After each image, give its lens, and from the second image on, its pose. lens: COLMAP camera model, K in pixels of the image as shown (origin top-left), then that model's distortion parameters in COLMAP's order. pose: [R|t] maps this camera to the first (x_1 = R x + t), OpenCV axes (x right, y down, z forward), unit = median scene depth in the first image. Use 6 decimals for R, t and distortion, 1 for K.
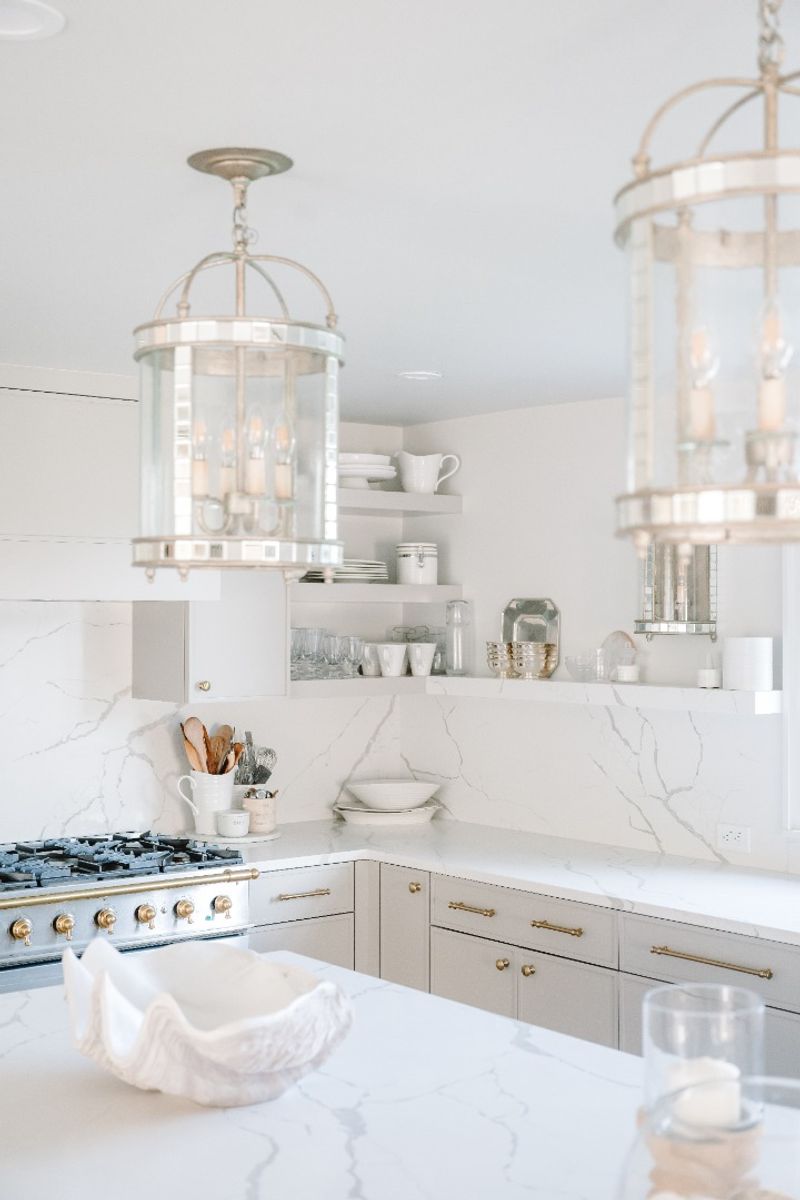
lens RADIAL K [[1570.7, 0, 394.3], [0, 1570.7, 611.6], [0, 0, 1]] dist [-0.012528, 0.000000]
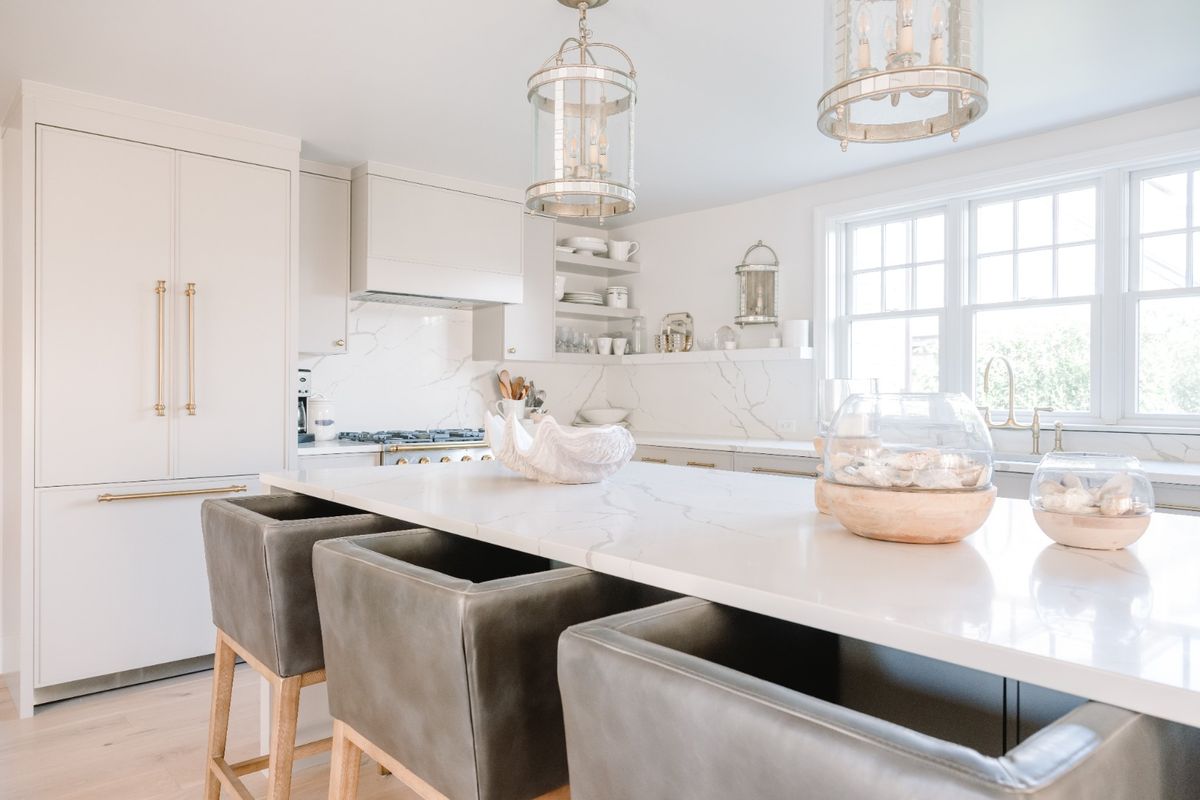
lens RADIAL K [[812.6, 0, 595.1], [0, 812.6, 402.8], [0, 0, 1]] dist [-0.004666, 0.007092]
pose [[0.999156, 0.003386, 0.040936, -0.058077], [-0.003859, 0.999927, 0.011489, 0.096025], [-0.040894, -0.011637, 0.999096, -0.001158]]
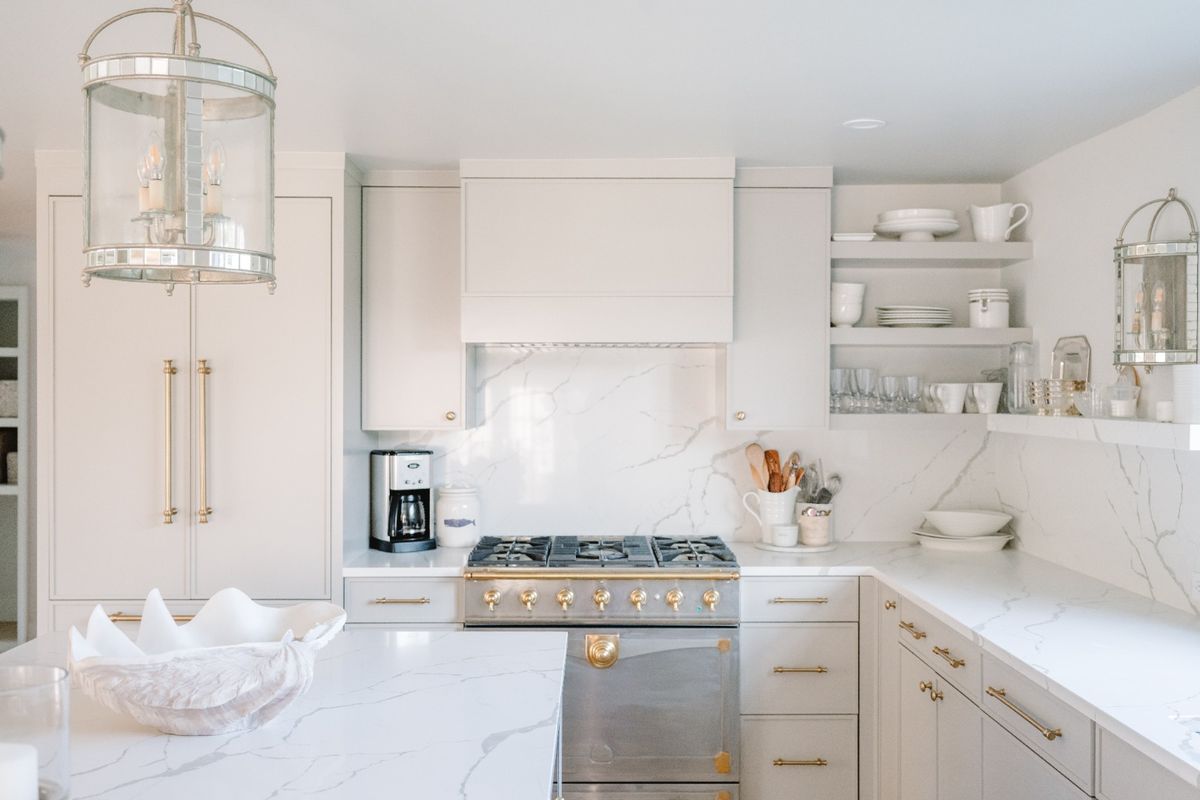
lens RADIAL K [[1151.5, 0, 606.4], [0, 1151.5, 403.8], [0, 0, 1]] dist [0.003454, 0.000000]
pose [[0.785754, 0.005864, -0.618512, 0.324387], [0.001631, 0.999932, 0.011552, 0.027011], [0.618537, -0.010086, 0.785691, 0.246542]]
